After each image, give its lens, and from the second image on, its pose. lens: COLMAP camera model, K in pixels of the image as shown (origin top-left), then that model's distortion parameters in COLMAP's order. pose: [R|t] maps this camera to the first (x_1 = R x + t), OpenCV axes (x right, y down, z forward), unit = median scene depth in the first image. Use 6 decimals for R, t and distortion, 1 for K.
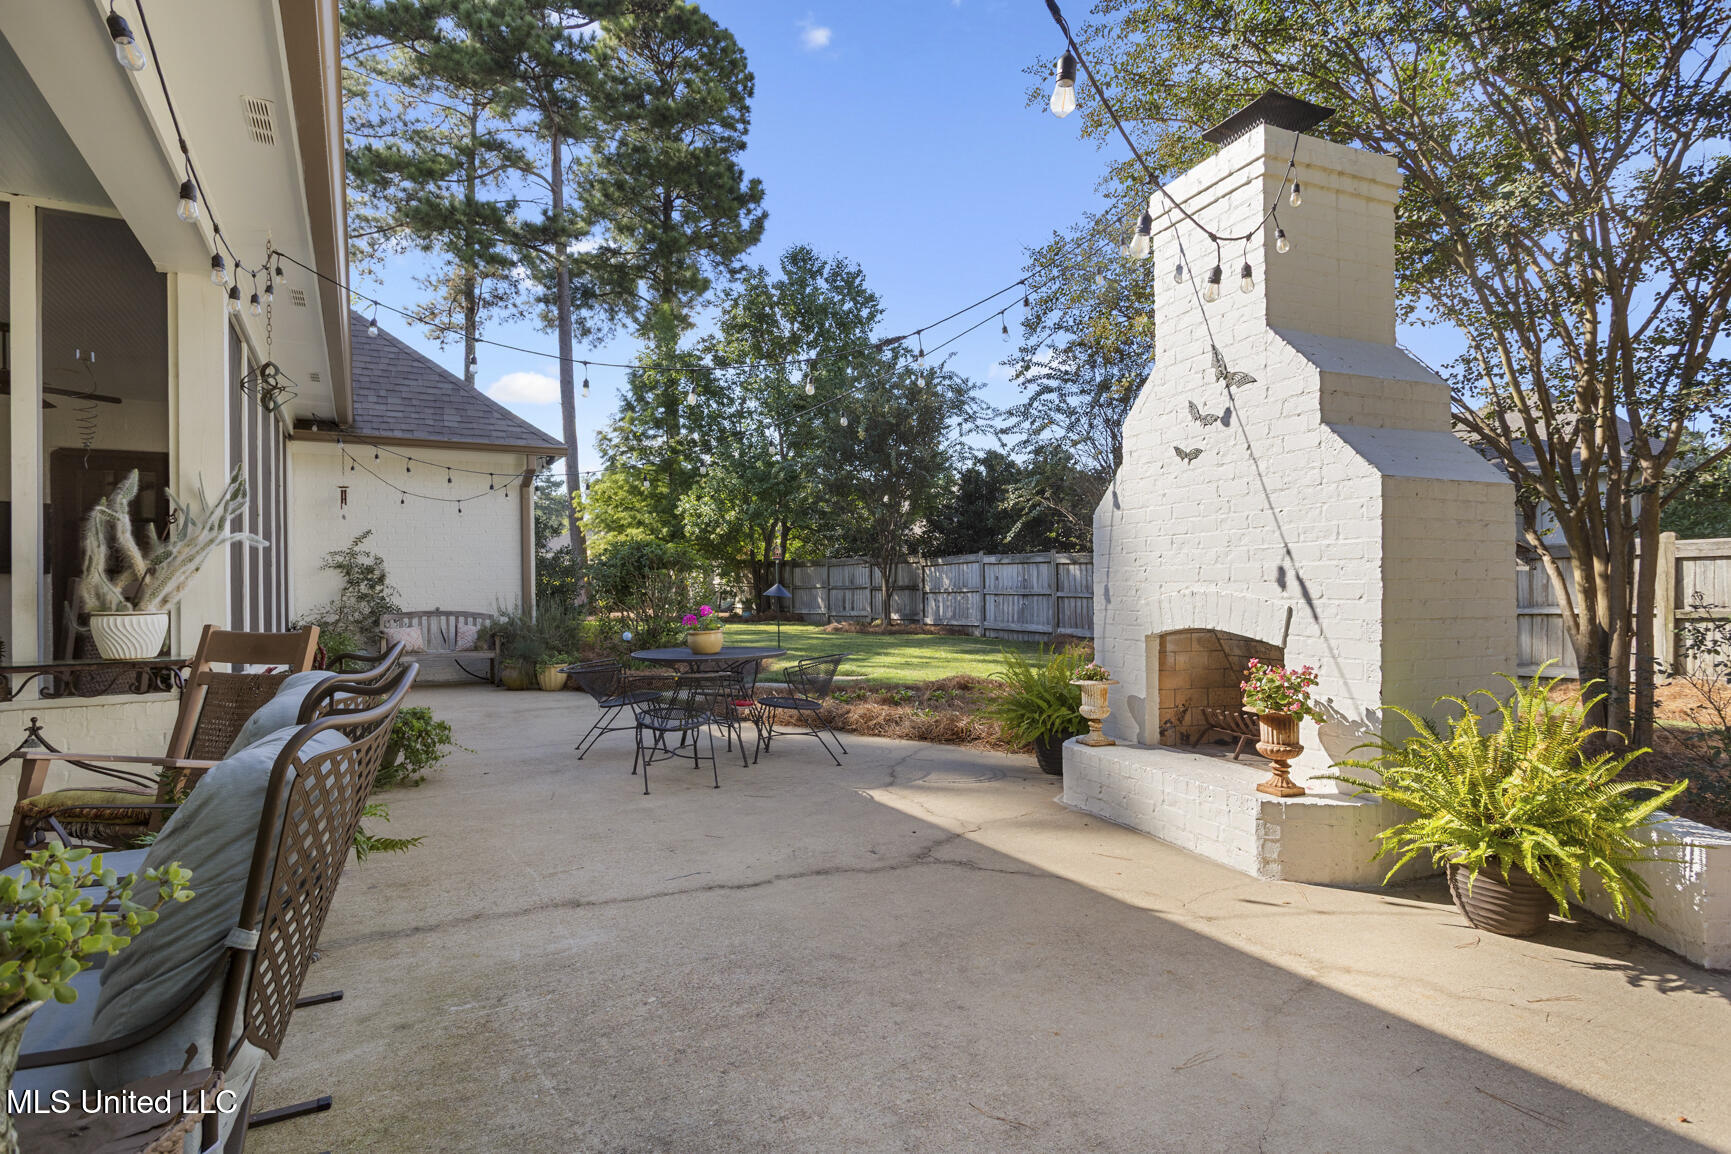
lens RADIAL K [[862.8, 0, 865.5], [0, 862.8, 577.0], [0, 0, 1]] dist [-0.002680, -0.000305]
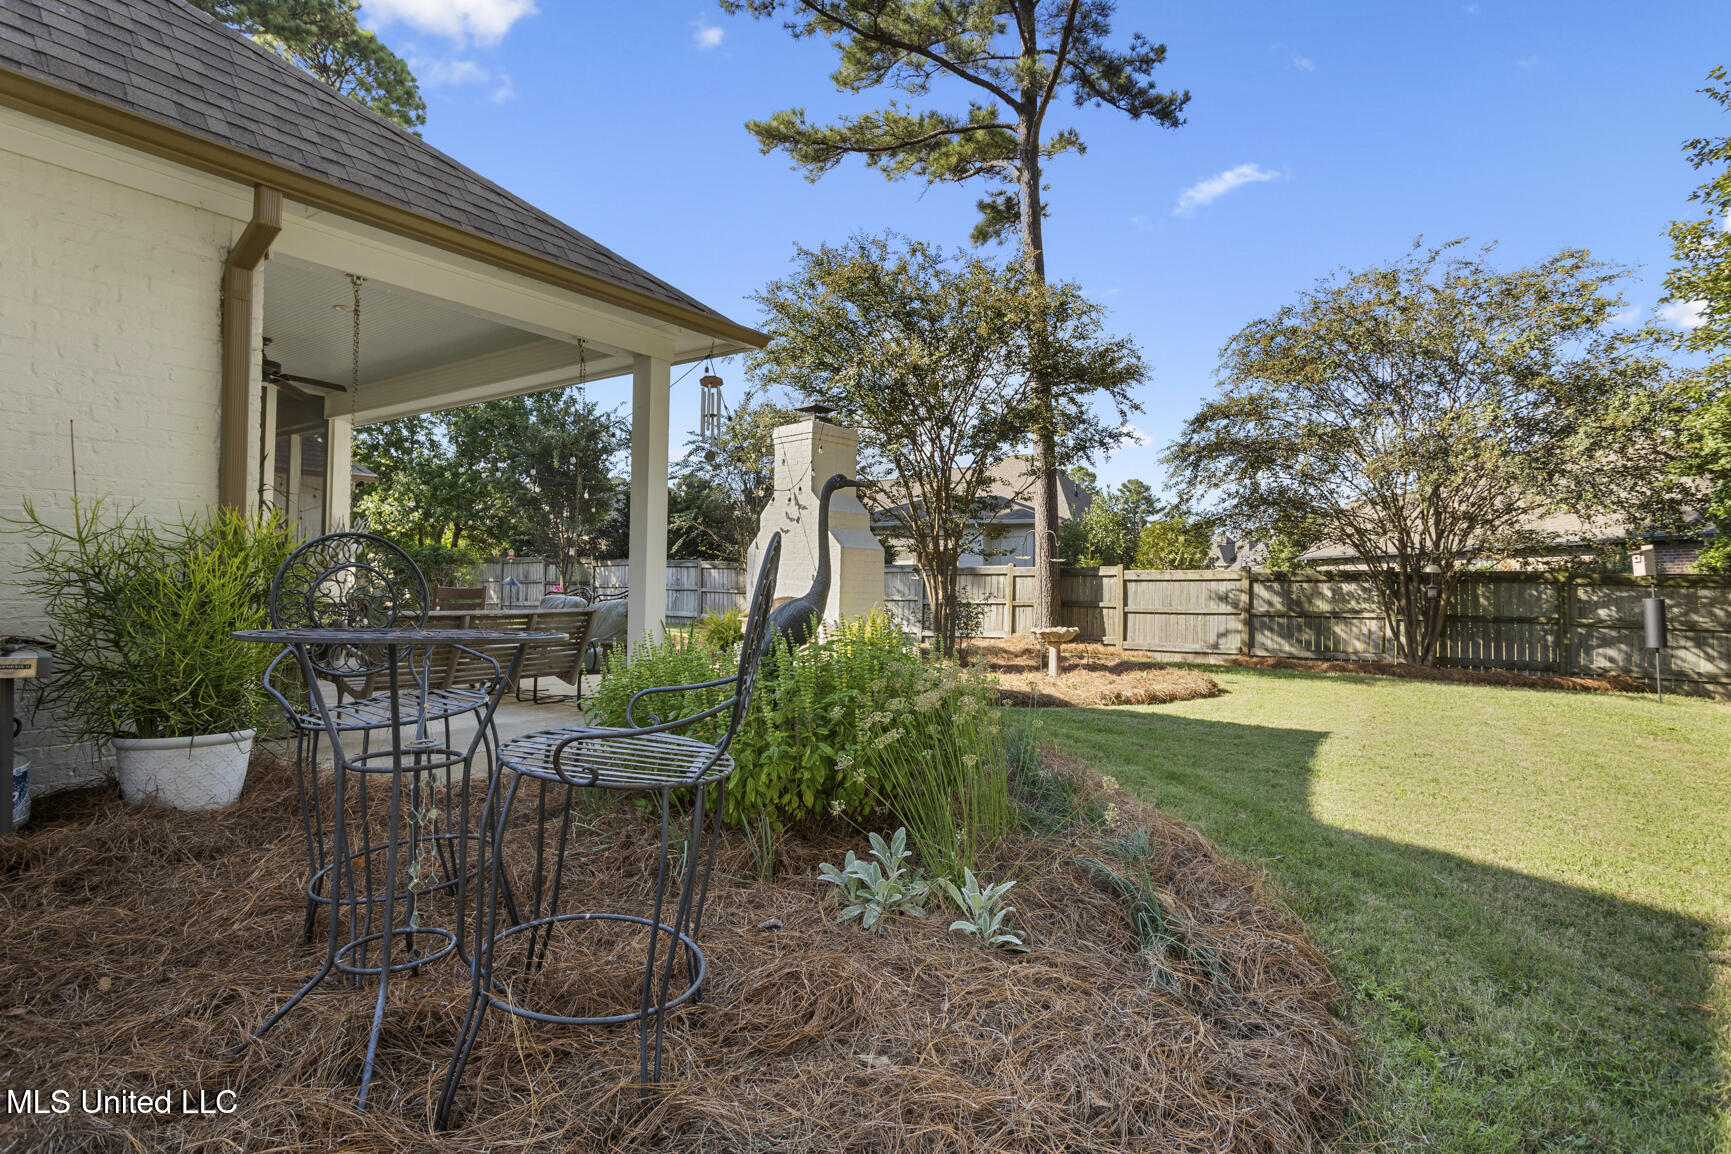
lens RADIAL K [[886.3, 0, 865.5], [0, 886.3, 577.0], [0, 0, 1]] dist [-0.002985, -0.000188]
pose [[0.906129, 0.026738, 0.422155, -0.118644], [-0.025948, 0.999634, -0.007618, 0.002768], [-0.422204, -0.004051, 0.906492, -0.341198]]
